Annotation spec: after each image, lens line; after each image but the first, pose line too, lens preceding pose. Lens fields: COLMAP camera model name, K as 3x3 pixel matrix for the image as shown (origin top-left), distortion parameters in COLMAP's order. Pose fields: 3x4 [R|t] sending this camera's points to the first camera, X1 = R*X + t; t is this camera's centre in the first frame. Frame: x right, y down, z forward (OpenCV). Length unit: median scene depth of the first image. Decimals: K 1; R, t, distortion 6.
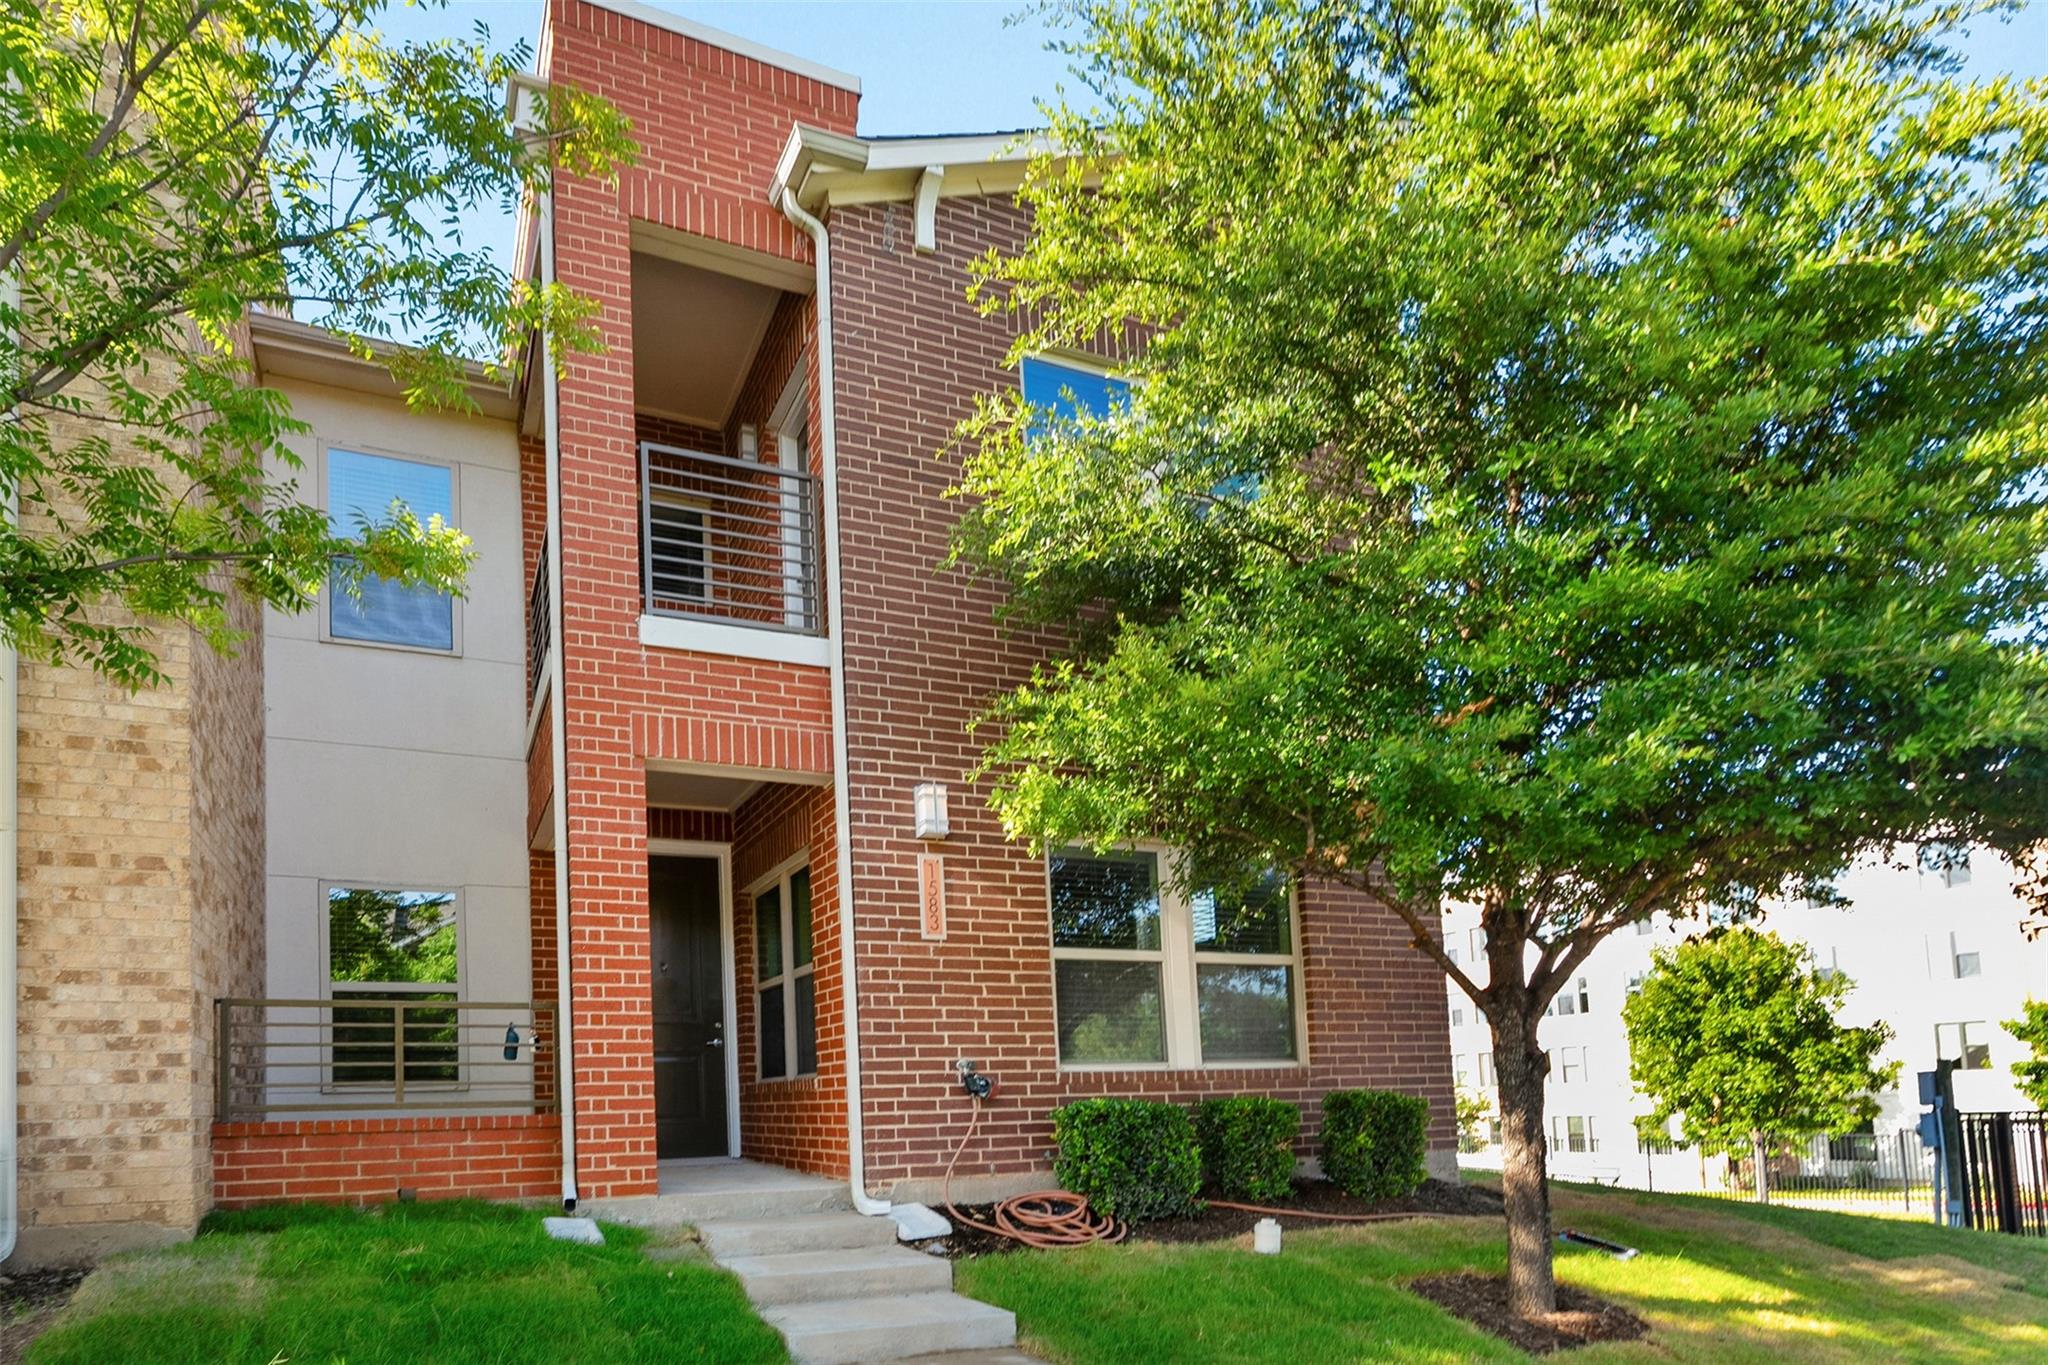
lens RADIAL K [[912.2, 0, 1024.0], [0, 912.2, 682.5], [0, 0, 1]] dist [-0.001683, 0.000125]
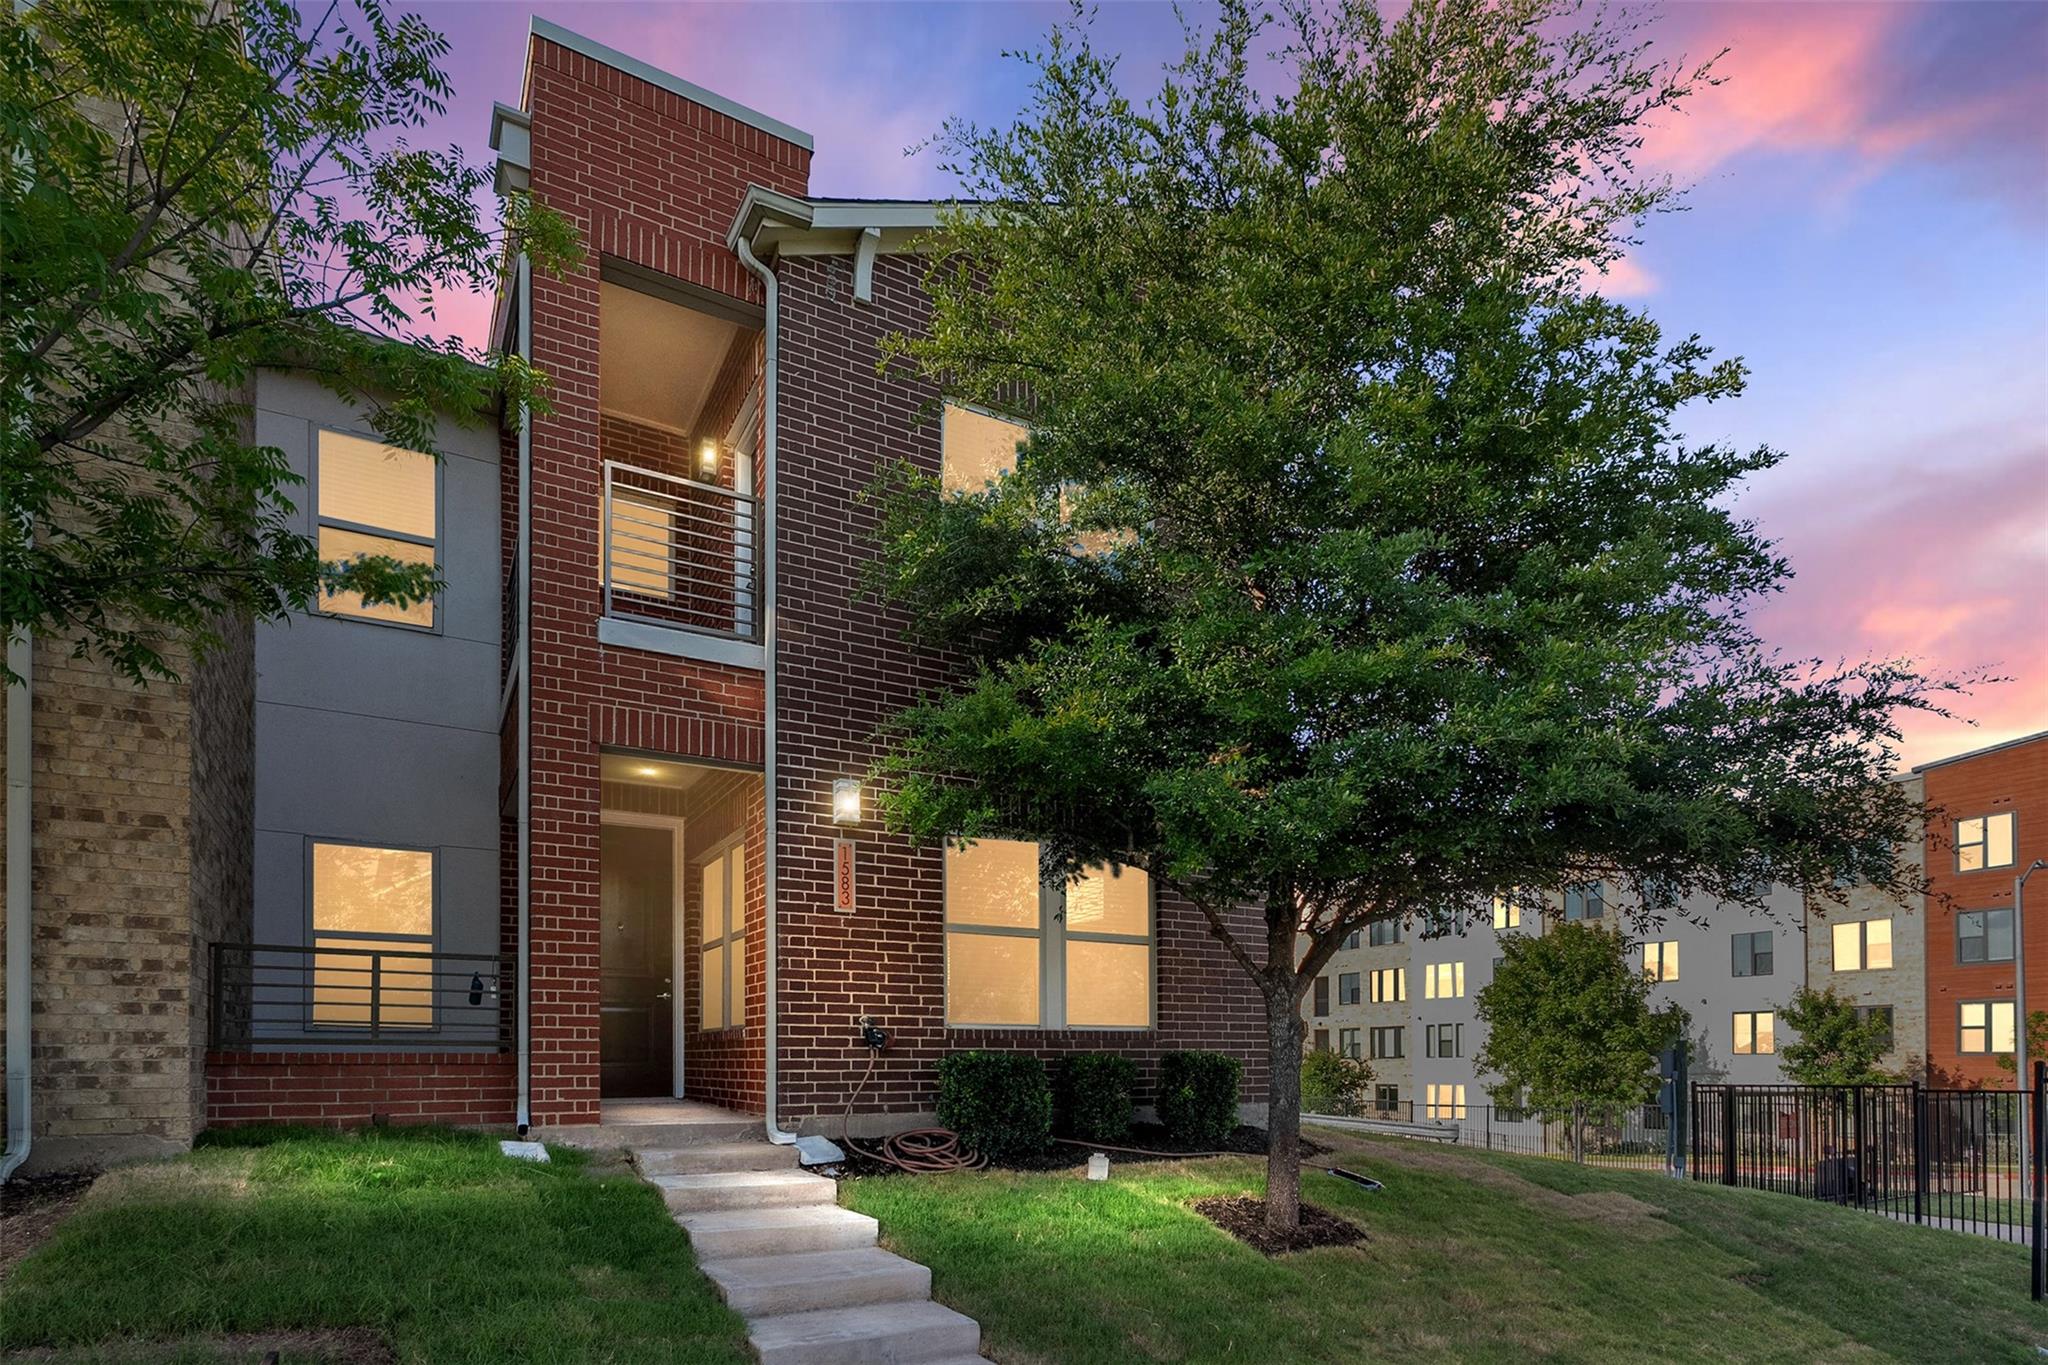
lens RADIAL K [[900.6, 0, 1024.0], [0, 900.6, 682.5], [0, 0, 1]] dist [-0.001161, -0.000080]
pose [[0.999151, 0.037522, 0.017008, 0.097346], [-0.037998, 0.998868, 0.028626, -0.050444], [-0.015914, -0.029248, 0.999445, -0.134842]]
